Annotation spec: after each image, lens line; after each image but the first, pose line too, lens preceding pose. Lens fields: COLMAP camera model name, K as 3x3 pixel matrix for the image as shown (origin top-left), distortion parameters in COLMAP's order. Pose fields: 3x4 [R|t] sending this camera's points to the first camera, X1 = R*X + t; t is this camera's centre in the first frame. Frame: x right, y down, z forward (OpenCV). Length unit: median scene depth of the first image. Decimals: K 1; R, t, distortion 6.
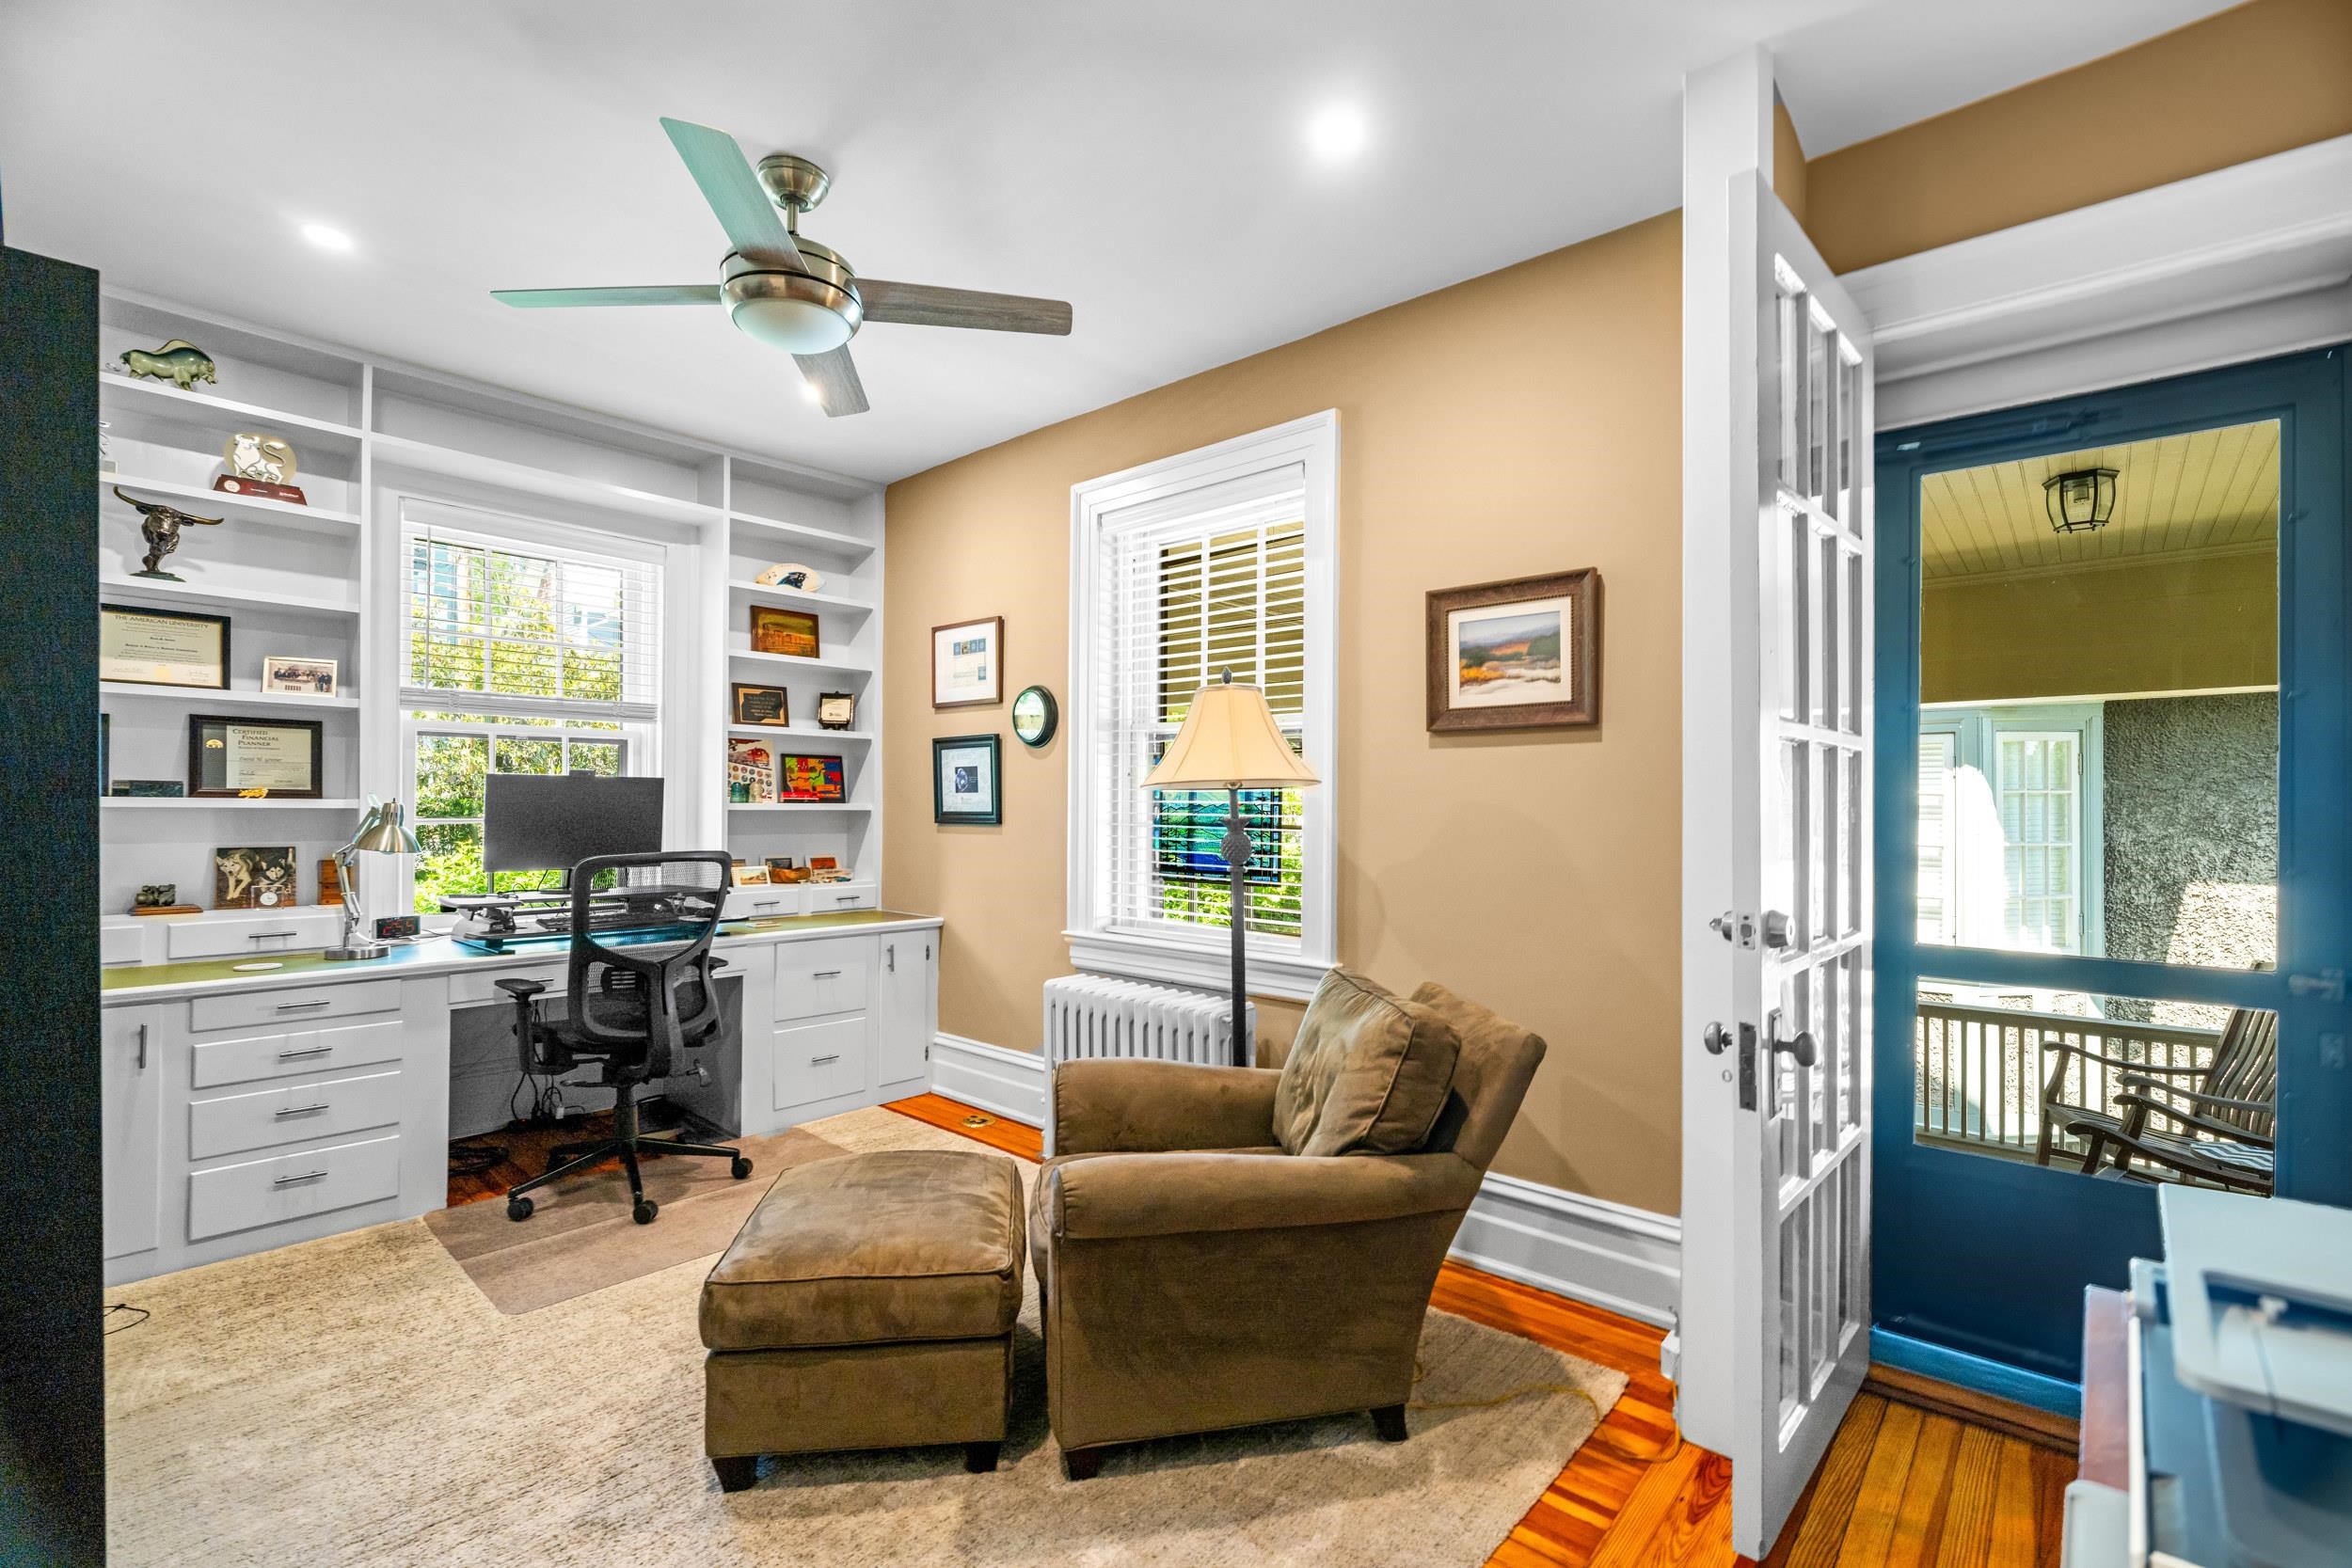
lens RADIAL K [[1035.7, 0, 1273.4], [0, 1035.7, 827.1], [0, 0, 1]] dist [0.042780, -0.000014]
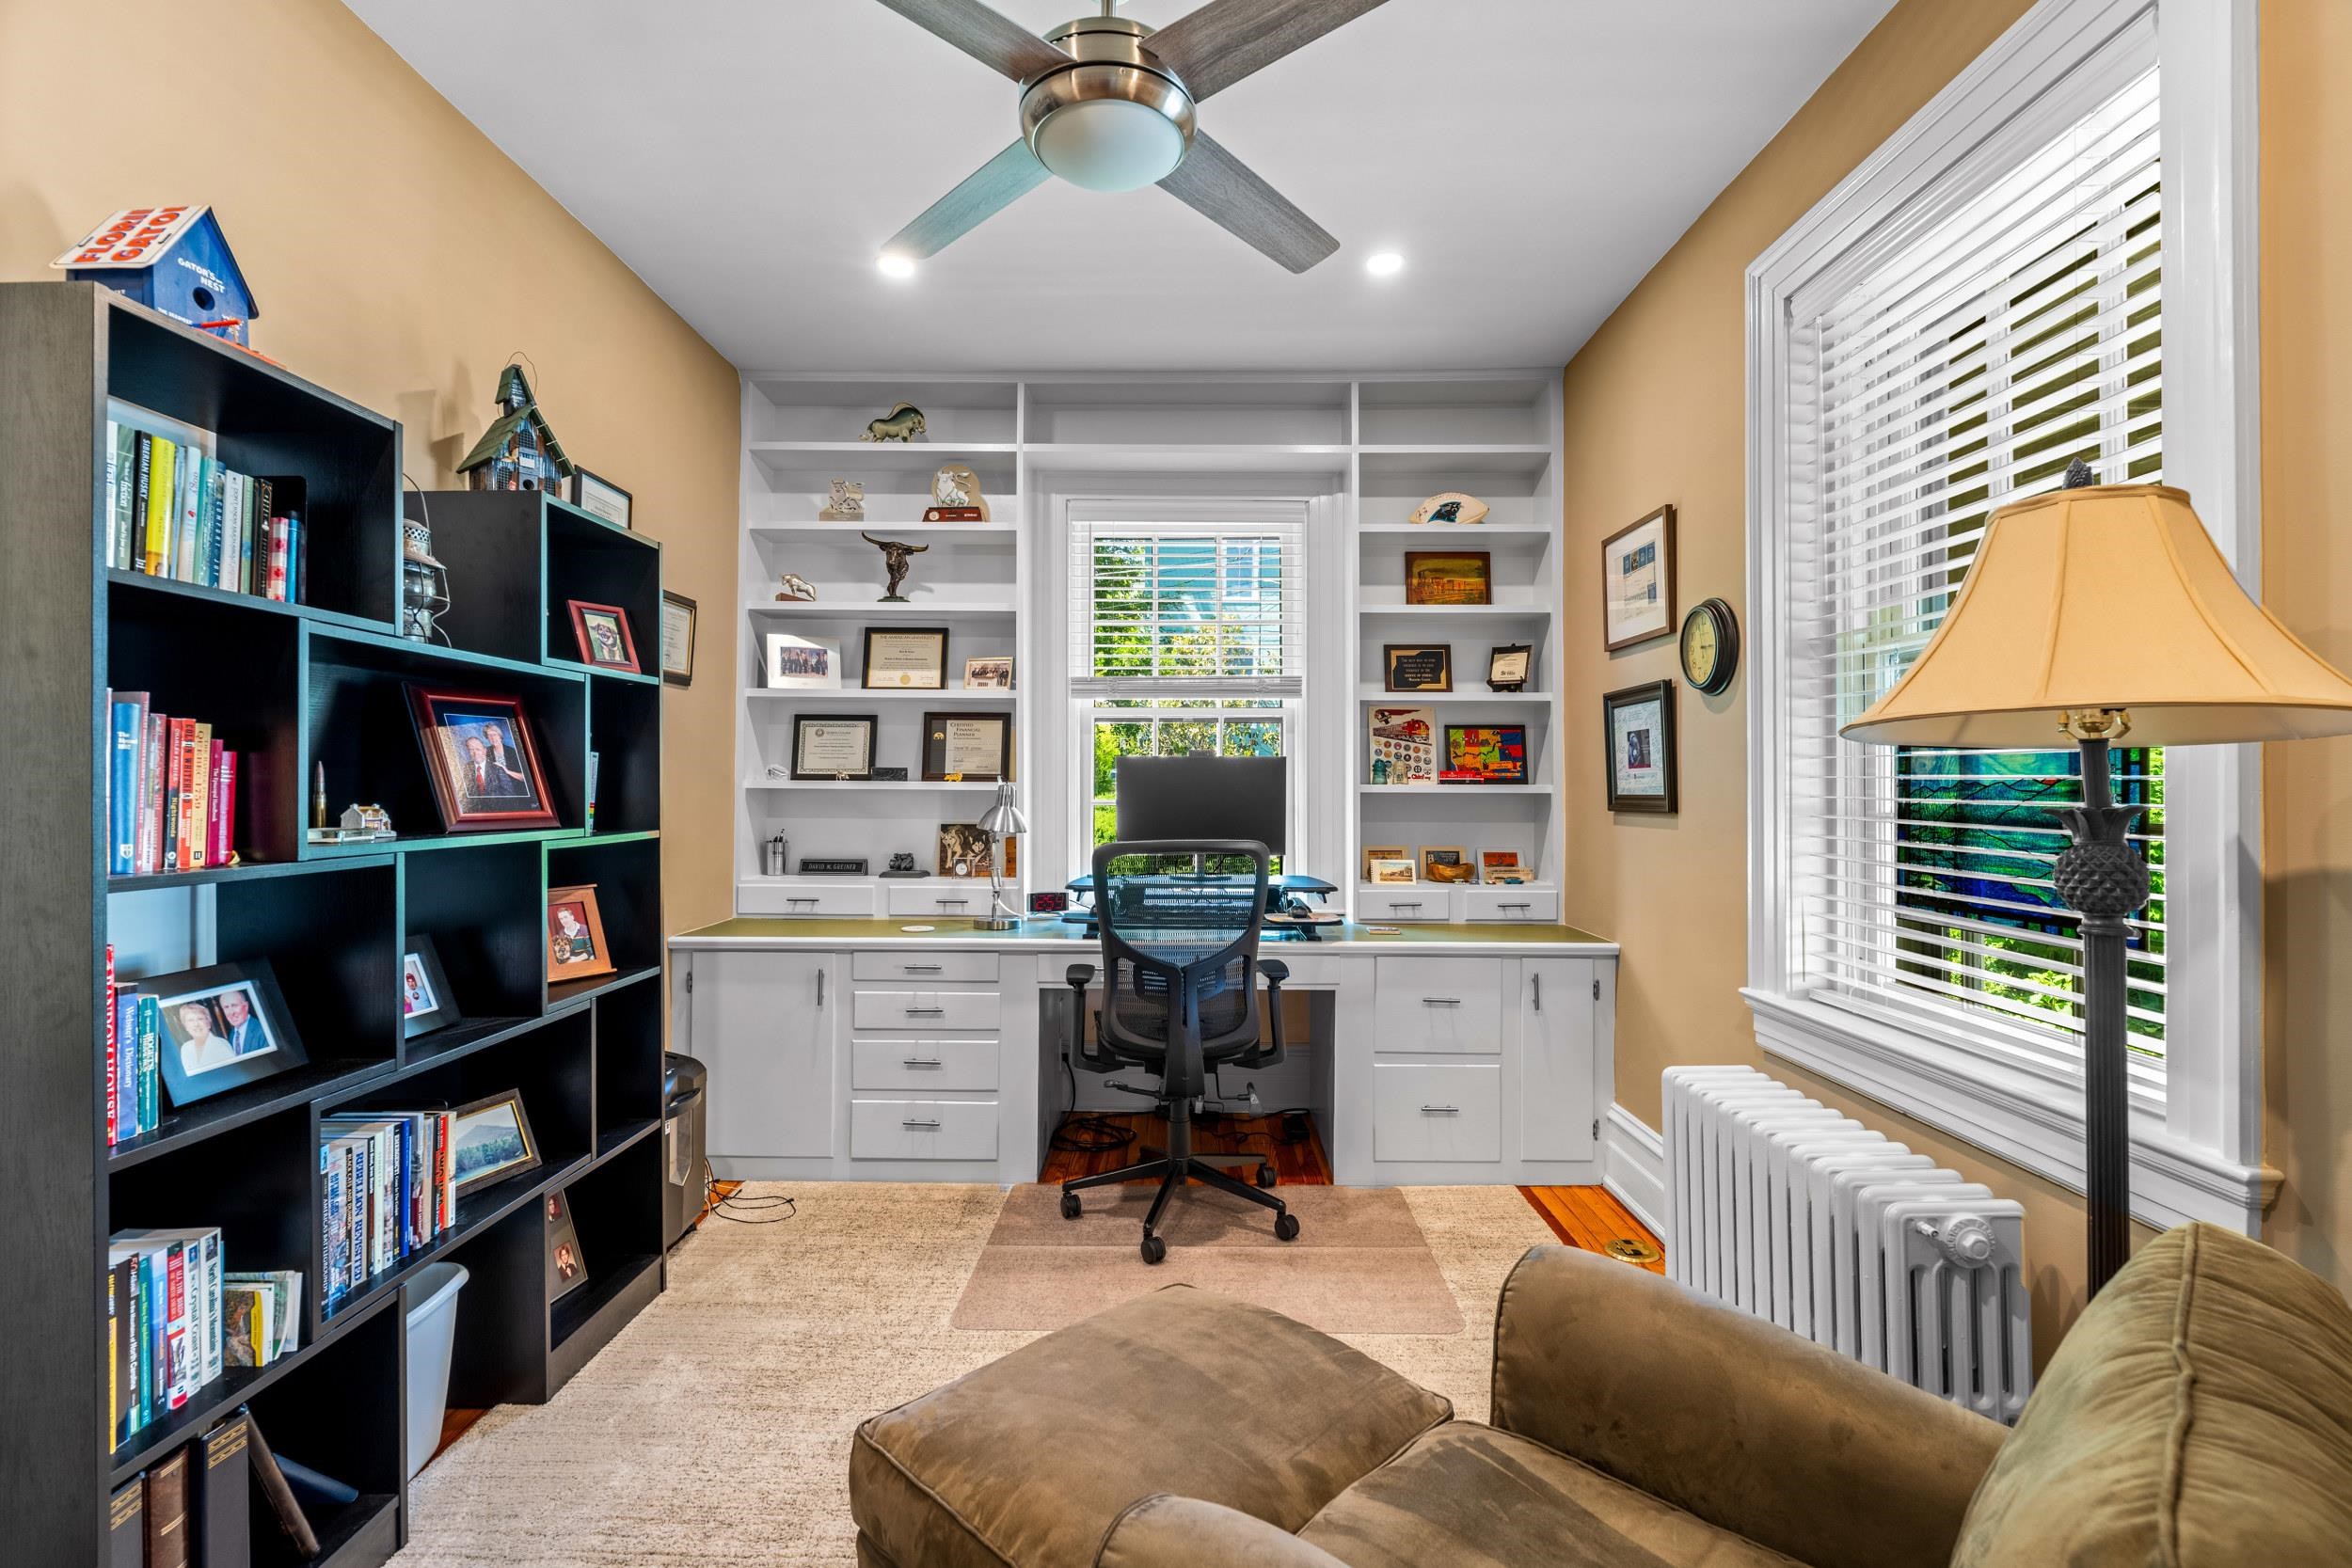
lens RADIAL K [[1143.4, 0, 1176.0], [0, 1143.4, 784.0], [0, 0, 1]] dist [0.000260, 0.000102]
pose [[0.623741, -0.004821, -0.781616, 0.124234], [-0.015491, 0.999708, -0.018528, -0.003964], [0.781477, 0.023664, 0.623485, 0.319191]]
